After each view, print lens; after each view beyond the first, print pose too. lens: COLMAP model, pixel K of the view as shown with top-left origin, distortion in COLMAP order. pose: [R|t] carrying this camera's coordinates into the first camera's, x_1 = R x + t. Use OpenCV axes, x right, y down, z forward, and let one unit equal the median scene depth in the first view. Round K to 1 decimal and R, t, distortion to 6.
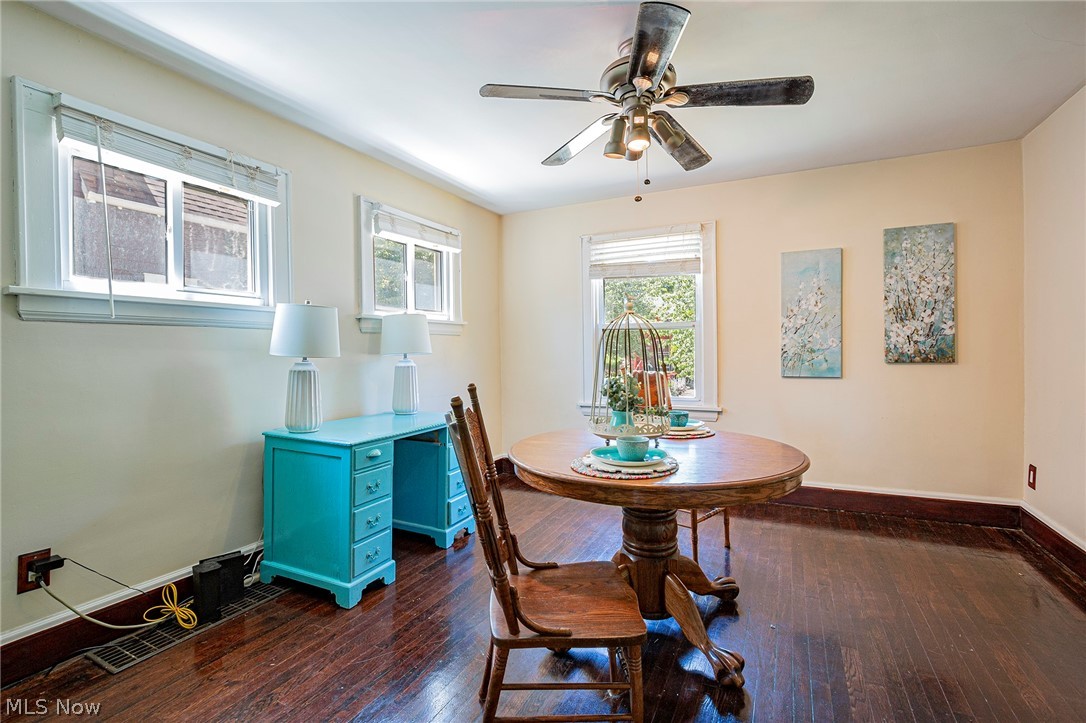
lens RADIAL K [[498.4, 0, 539.5], [0, 498.4, 356.4], [0, 0, 1]] dist [-0.018255, 0.001639]
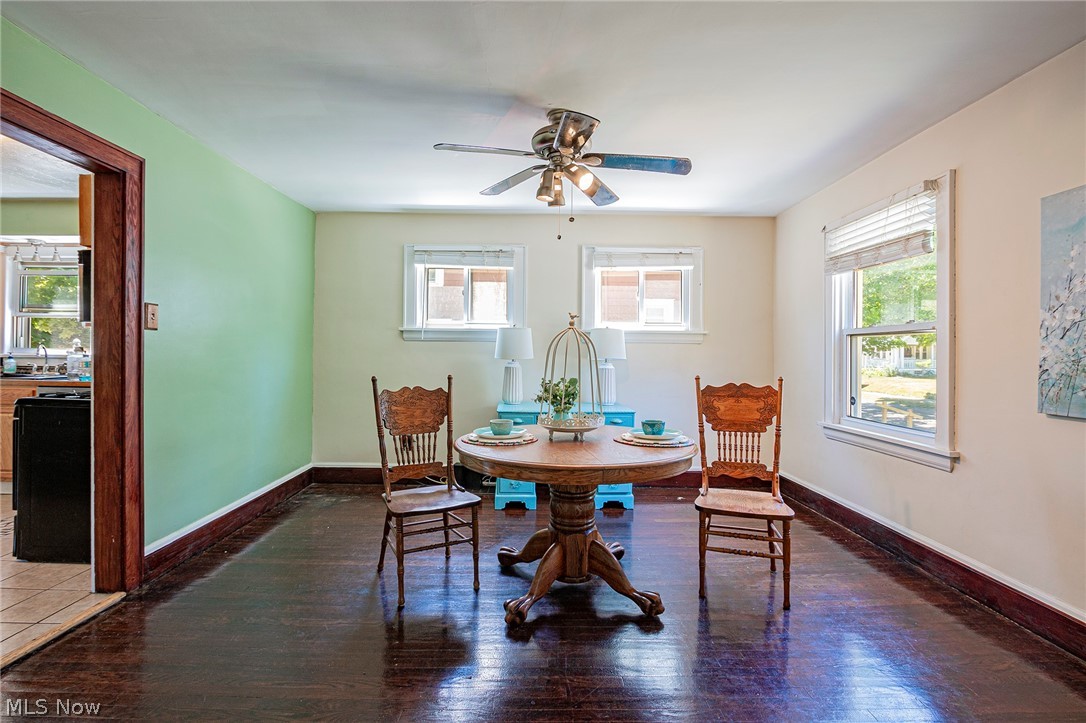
lens RADIAL K [[498.4, 0, 539.6], [0, 498.4, 356.7], [0, 0, 1]] dist [-0.018255, 0.001639]
pose [[0.453118, 0.017781, -0.891273, 0.737693], [-0.026177, 0.999635, 0.006634, -0.013794], [0.891066, 0.020324, 0.453419, 0.226016]]
